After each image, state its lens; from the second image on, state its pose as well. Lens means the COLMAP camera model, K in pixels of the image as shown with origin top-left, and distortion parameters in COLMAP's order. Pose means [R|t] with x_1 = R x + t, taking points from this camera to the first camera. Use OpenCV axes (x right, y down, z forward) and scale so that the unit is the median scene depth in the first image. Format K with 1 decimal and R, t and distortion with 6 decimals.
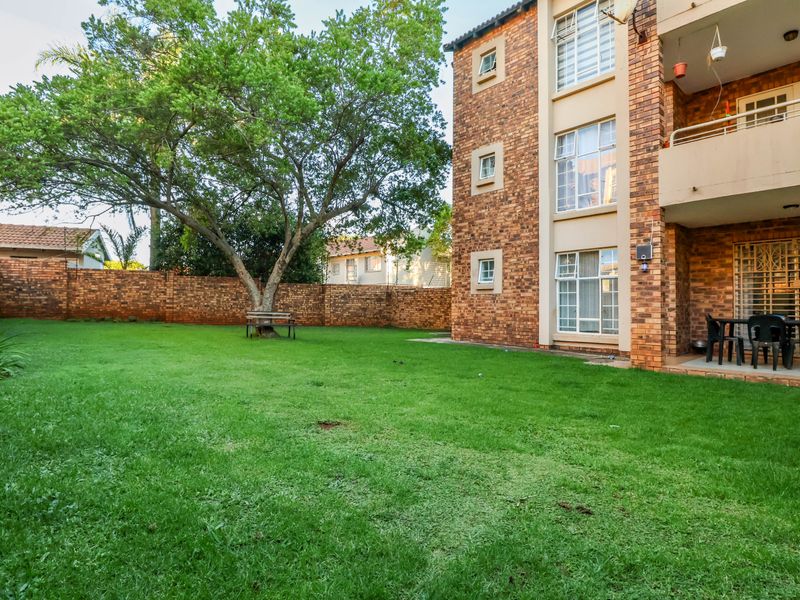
lens RADIAL K [[428.5, 0, 399.6], [0, 428.5, 295.0], [0, 0, 1]] dist [-0.001922, -0.014621]
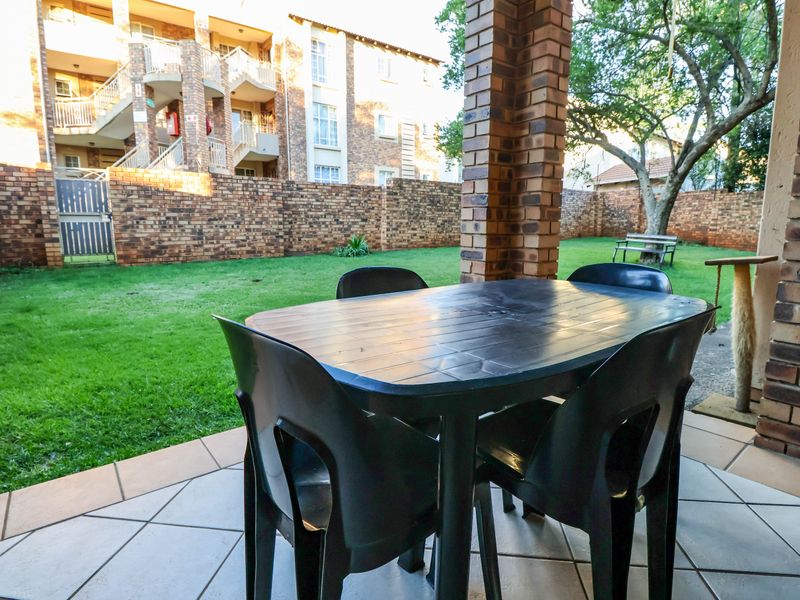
lens RADIAL K [[428.5, 0, 399.6], [0, 428.5, 295.0], [0, 0, 1]] dist [-0.001922, -0.014621]
pose [[-0.078231, 0.156833, -0.984522, 0.432424], [0.027216, 0.987516, 0.155148, 0.007773], [0.996564, -0.014658, -0.081523, 0.410195]]
